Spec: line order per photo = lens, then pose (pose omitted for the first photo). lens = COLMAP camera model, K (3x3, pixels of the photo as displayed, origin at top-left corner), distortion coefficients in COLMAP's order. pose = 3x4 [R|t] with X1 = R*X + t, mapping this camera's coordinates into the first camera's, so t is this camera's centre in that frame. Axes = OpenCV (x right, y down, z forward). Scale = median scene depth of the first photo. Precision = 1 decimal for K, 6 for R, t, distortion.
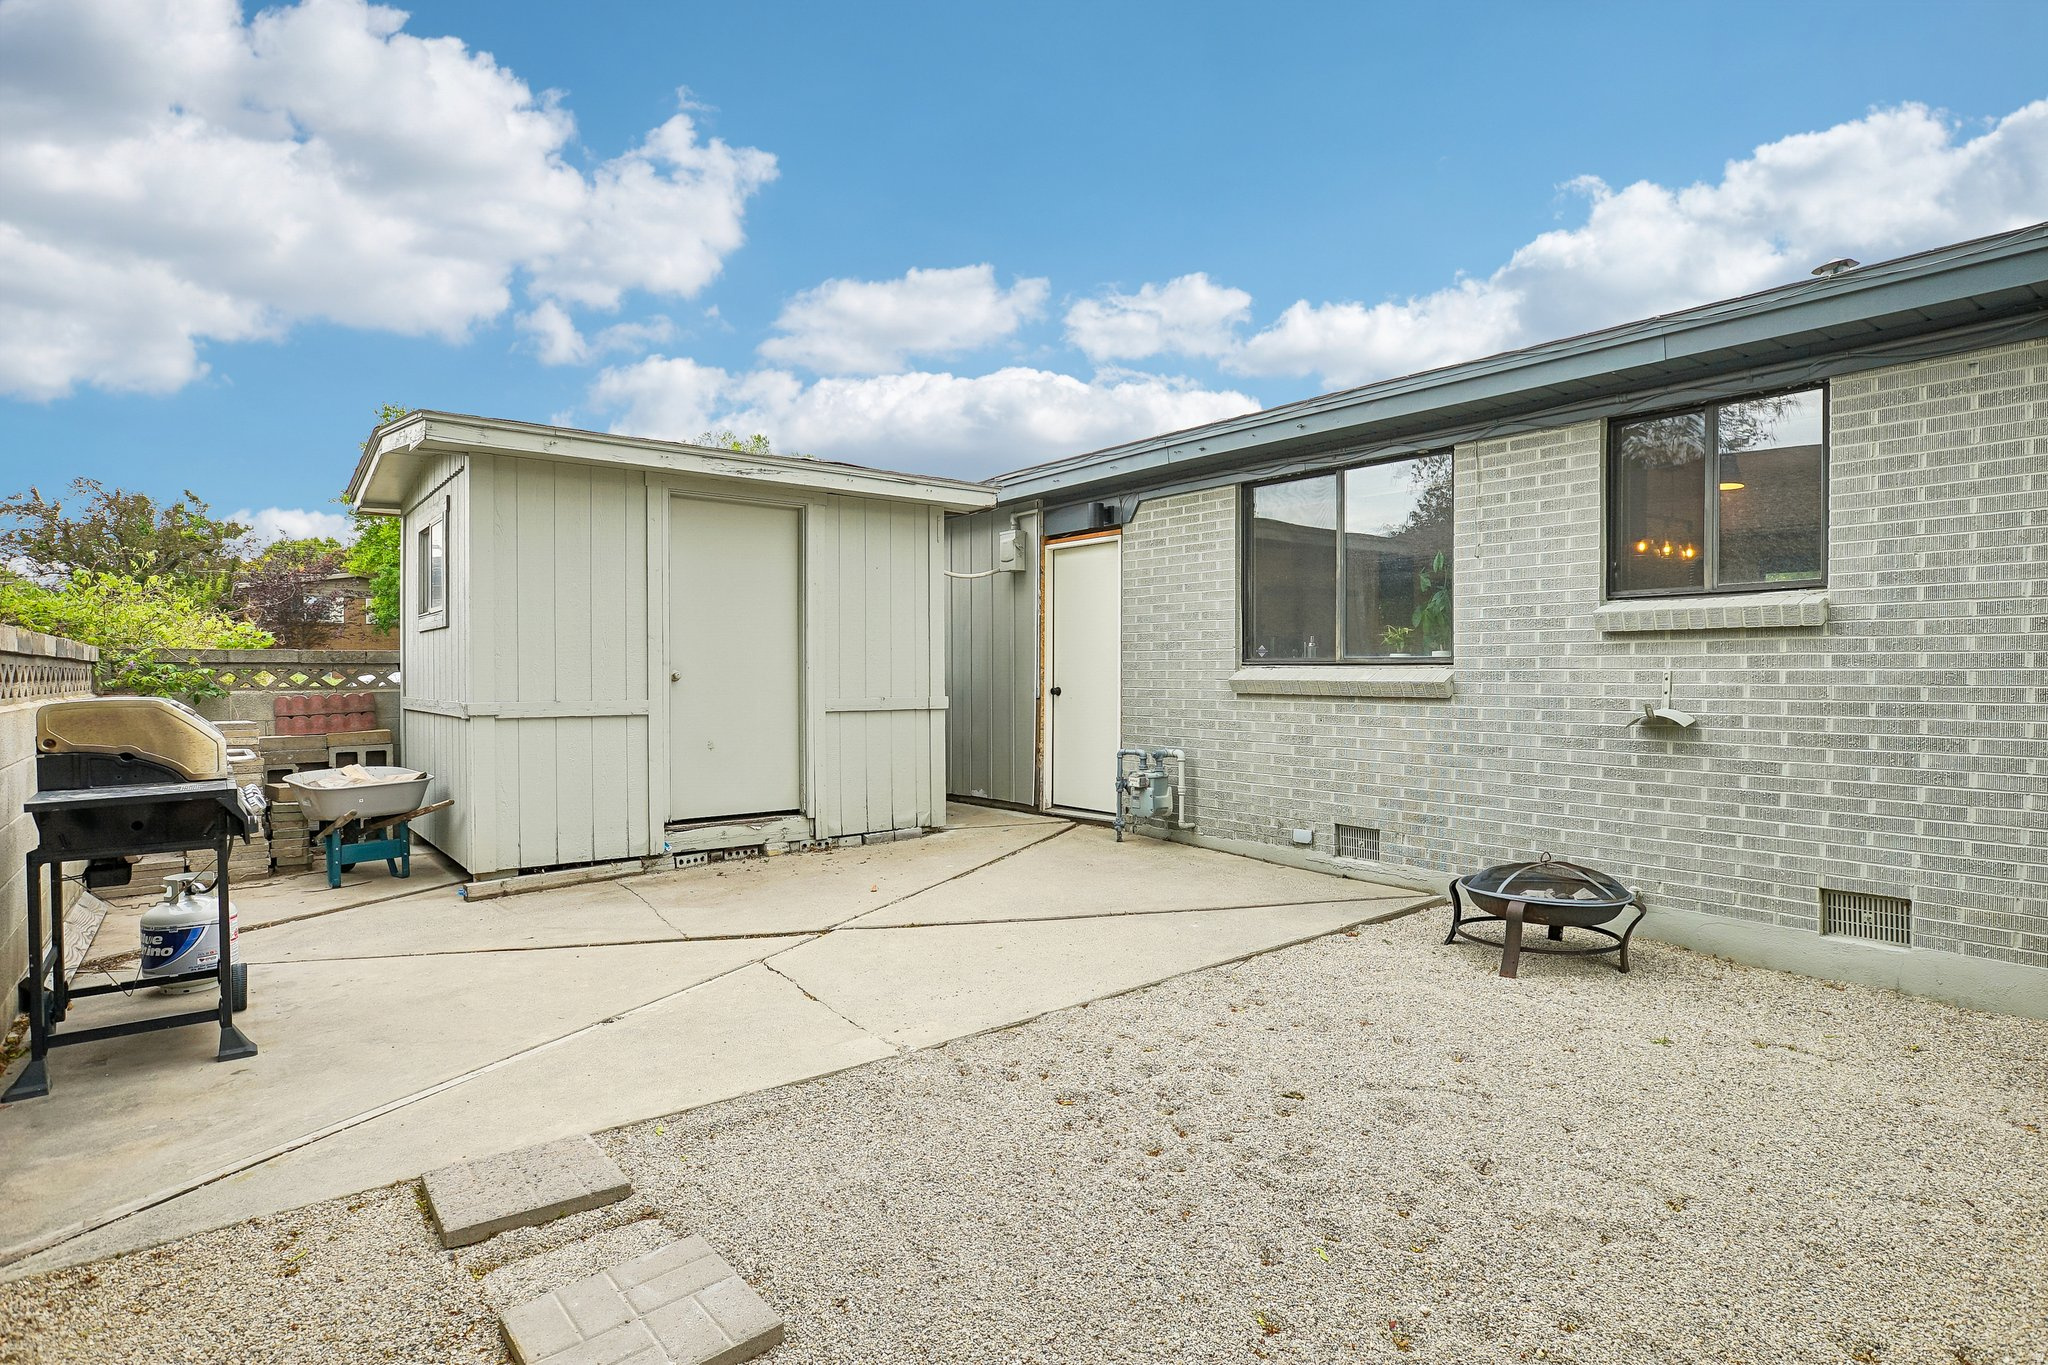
lens RADIAL K [[1057.4, 0, 1024.0], [0, 1057.4, 682.5], [0, 0, 1]] dist [-0.002259, -0.000270]
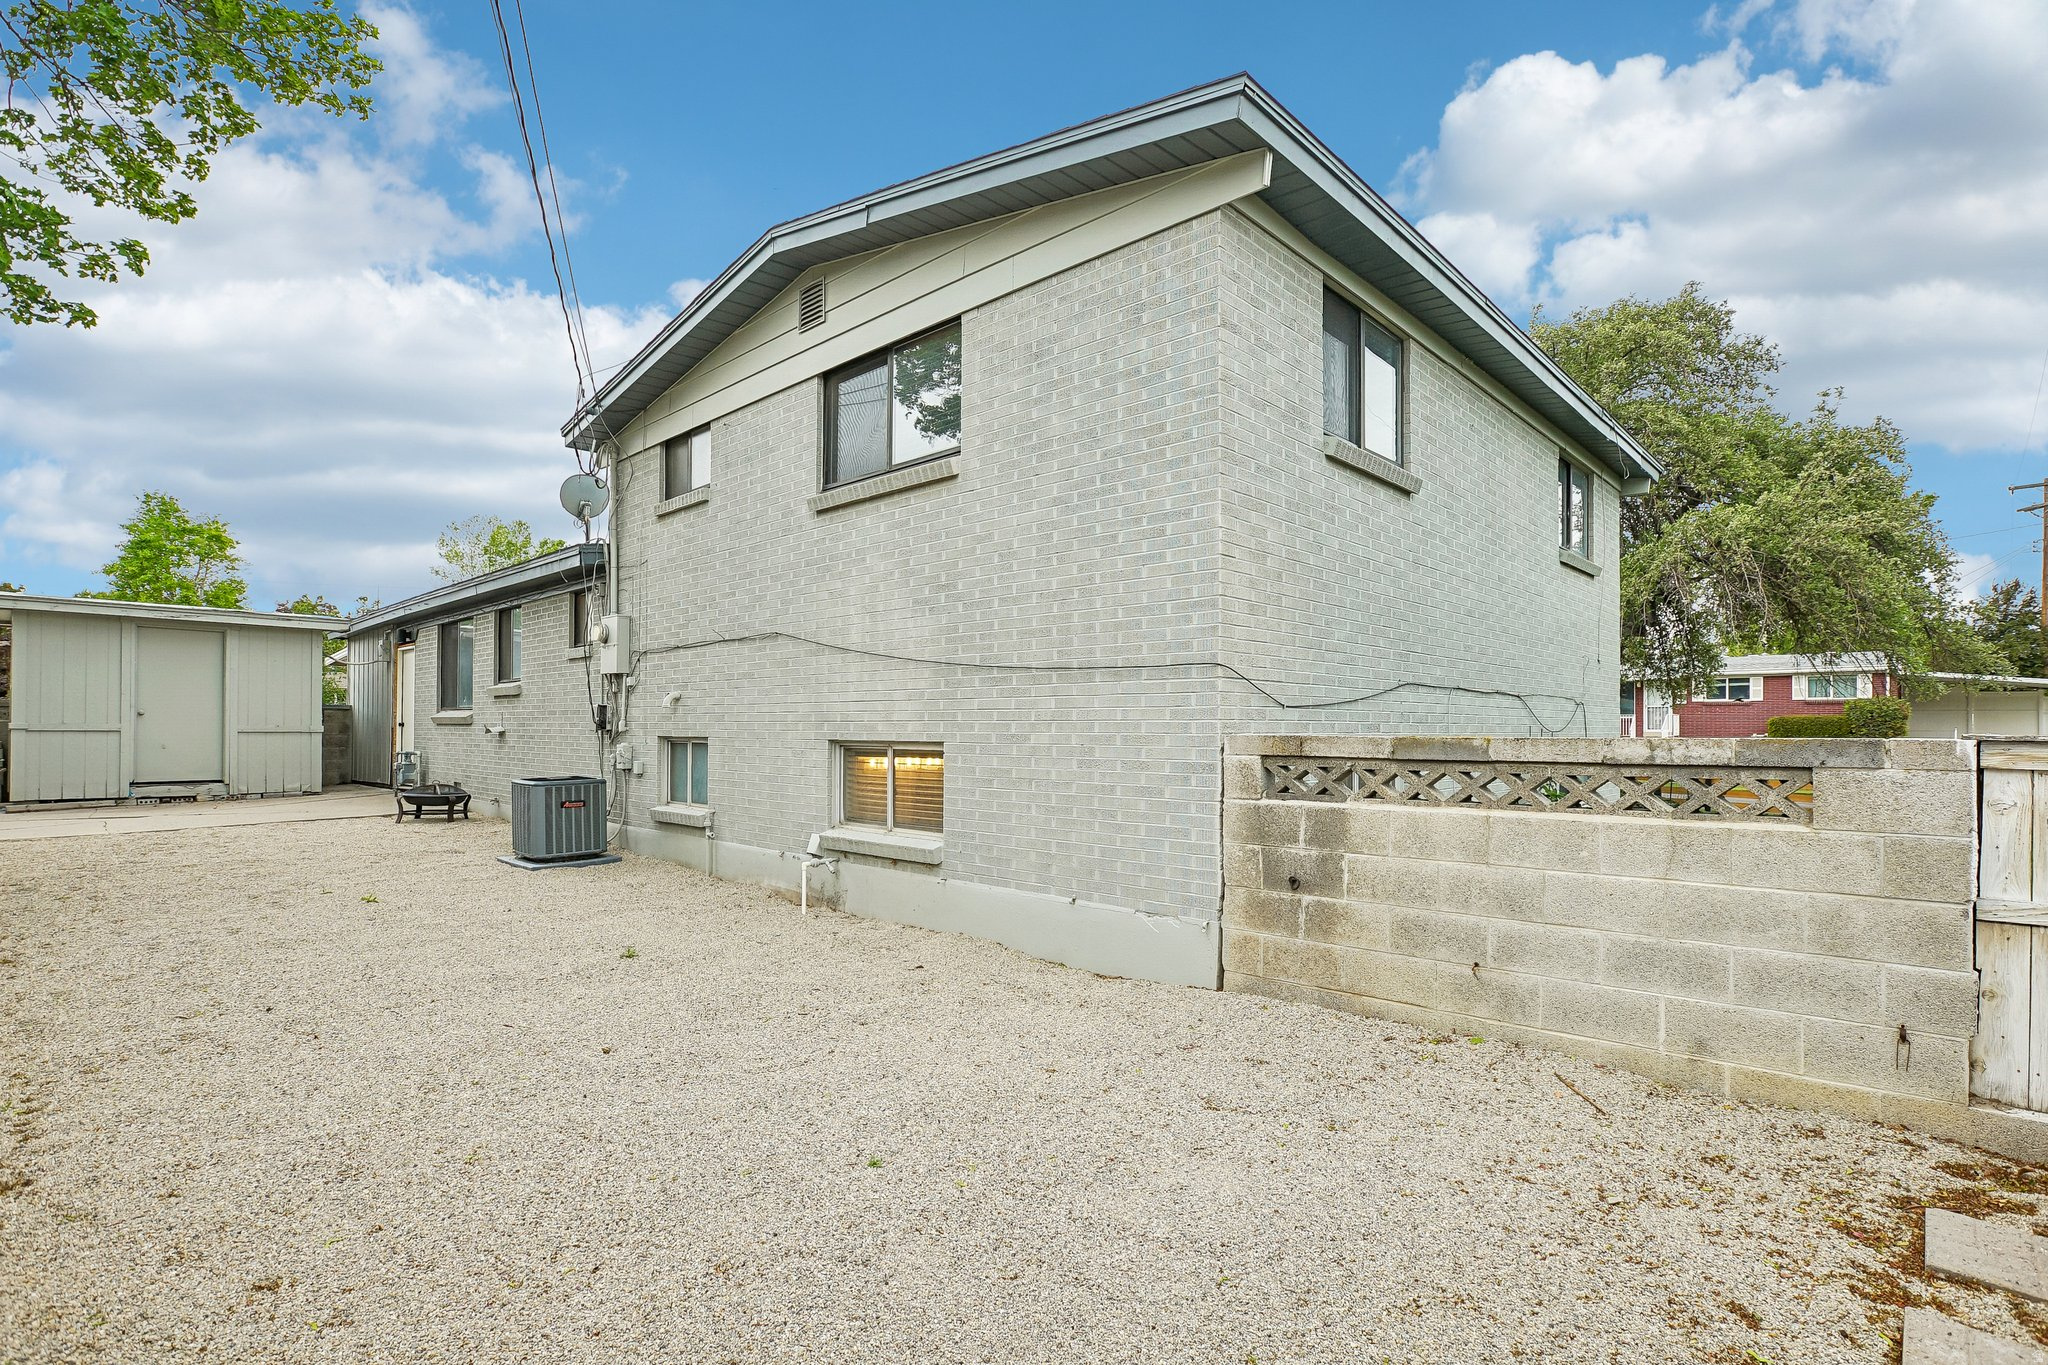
lens RADIAL K [[979.6, 0, 1023.8], [0, 979.6, 705.3], [0, 0, 1]] dist [-0.052347, 0.029957]
pose [[0.993747, 0.001822, 0.111645, 1.279215], [0.001386, 0.999589, -0.028643, 0.033328], [-0.111651, 0.028618, 0.993335, -1.172450]]
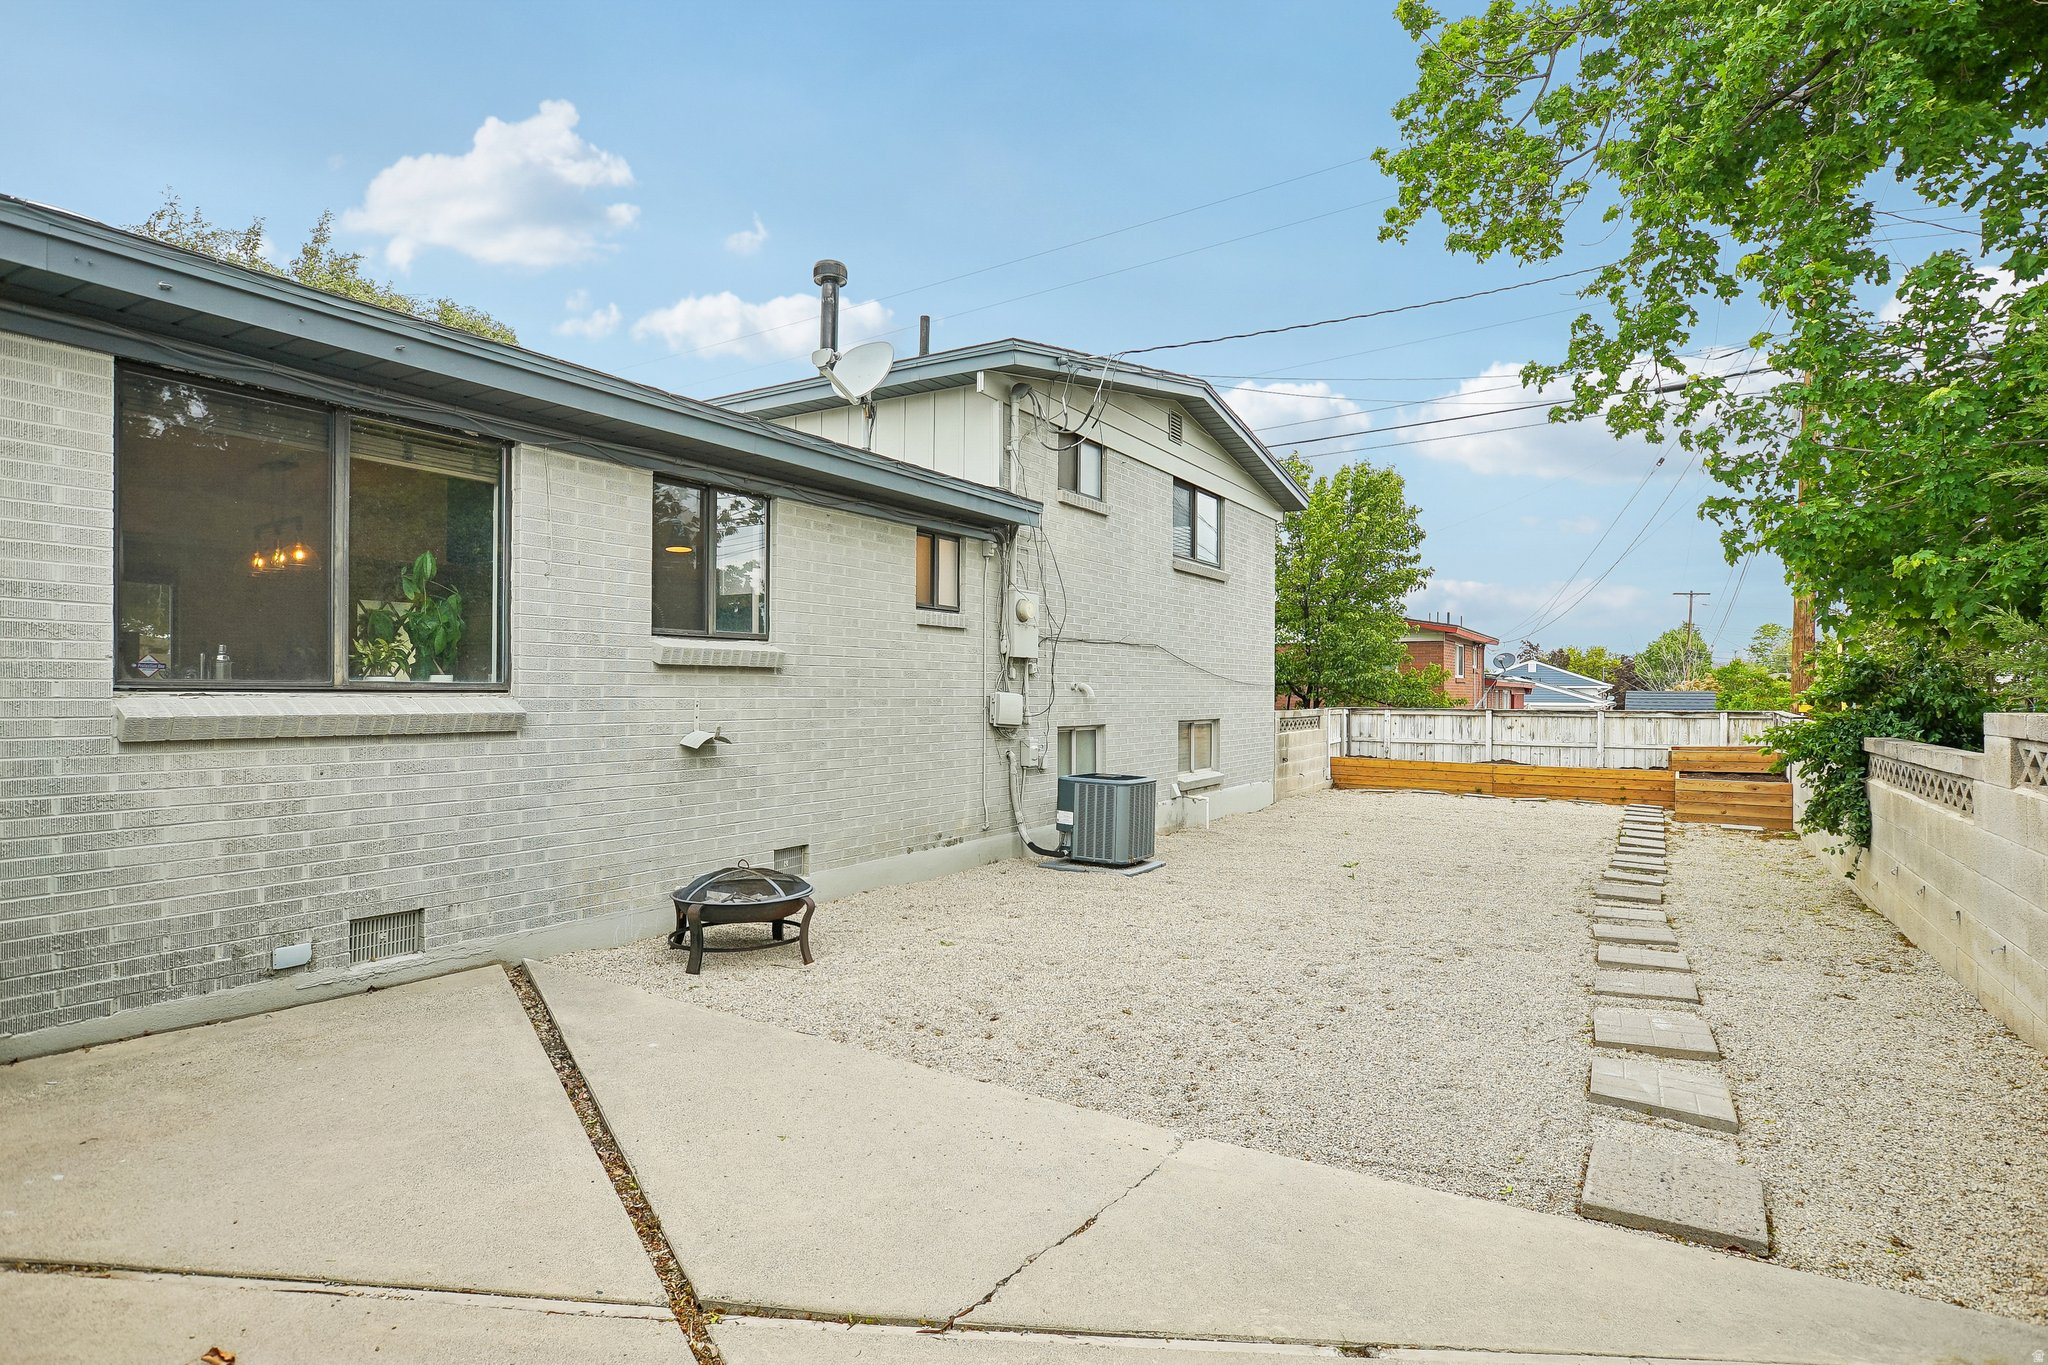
lens RADIAL K [[1066.3, 0, 1024.0], [0, 1066.3, 682.5], [0, 0, 1]] dist [-0.000169, 0.000227]
pose [[-0.310685, 0.014366, 0.950404, -0.517192], [0.012633, 0.999860, -0.010984, -0.009608], [-0.950429, 0.008594, -0.310823, 0.804932]]
